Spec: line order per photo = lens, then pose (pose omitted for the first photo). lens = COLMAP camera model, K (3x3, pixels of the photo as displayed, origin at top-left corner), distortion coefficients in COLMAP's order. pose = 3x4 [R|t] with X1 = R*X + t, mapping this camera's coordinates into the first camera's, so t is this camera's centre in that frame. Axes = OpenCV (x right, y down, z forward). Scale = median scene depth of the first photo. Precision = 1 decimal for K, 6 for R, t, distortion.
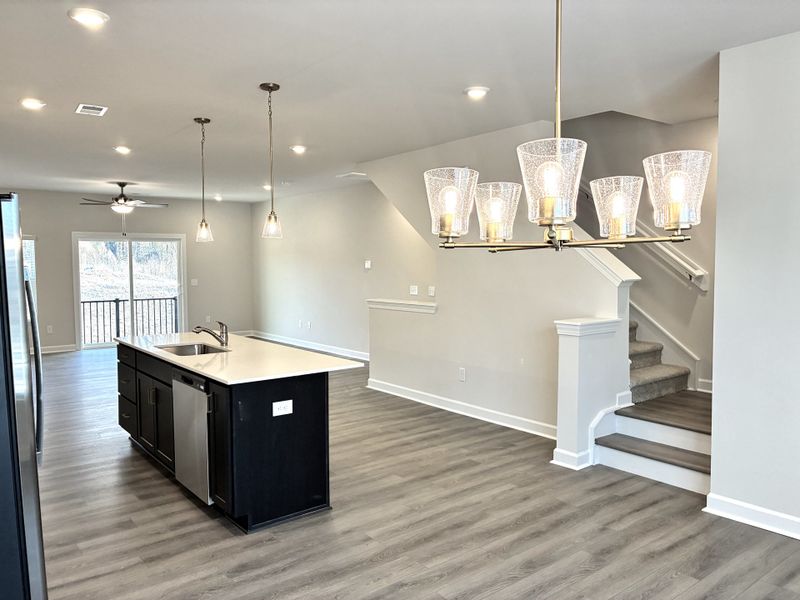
lens RADIAL K [[602.2, 0, 403.9], [0, 602.2, 294.9], [0, 0, 1]] dist [0.038076, -0.002834]
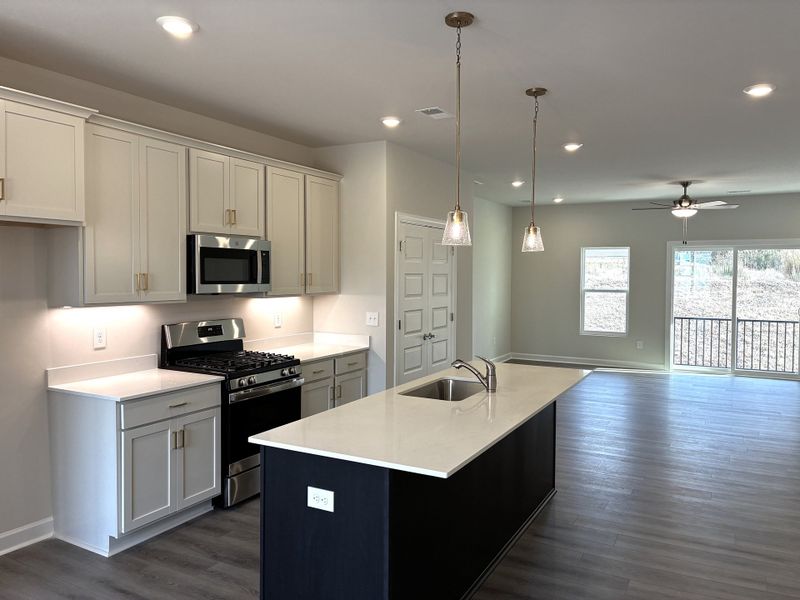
lens RADIAL K [[602.2, 0, 403.9], [0, 602.2, 294.9], [0, 0, 1]] dist [0.038076, -0.002834]
pose [[0.396070, 0.038135, -0.917428, 0.356546], [-0.052988, 0.998421, 0.018626, -0.045890], [0.916690, 0.041236, 0.397465, 0.647806]]
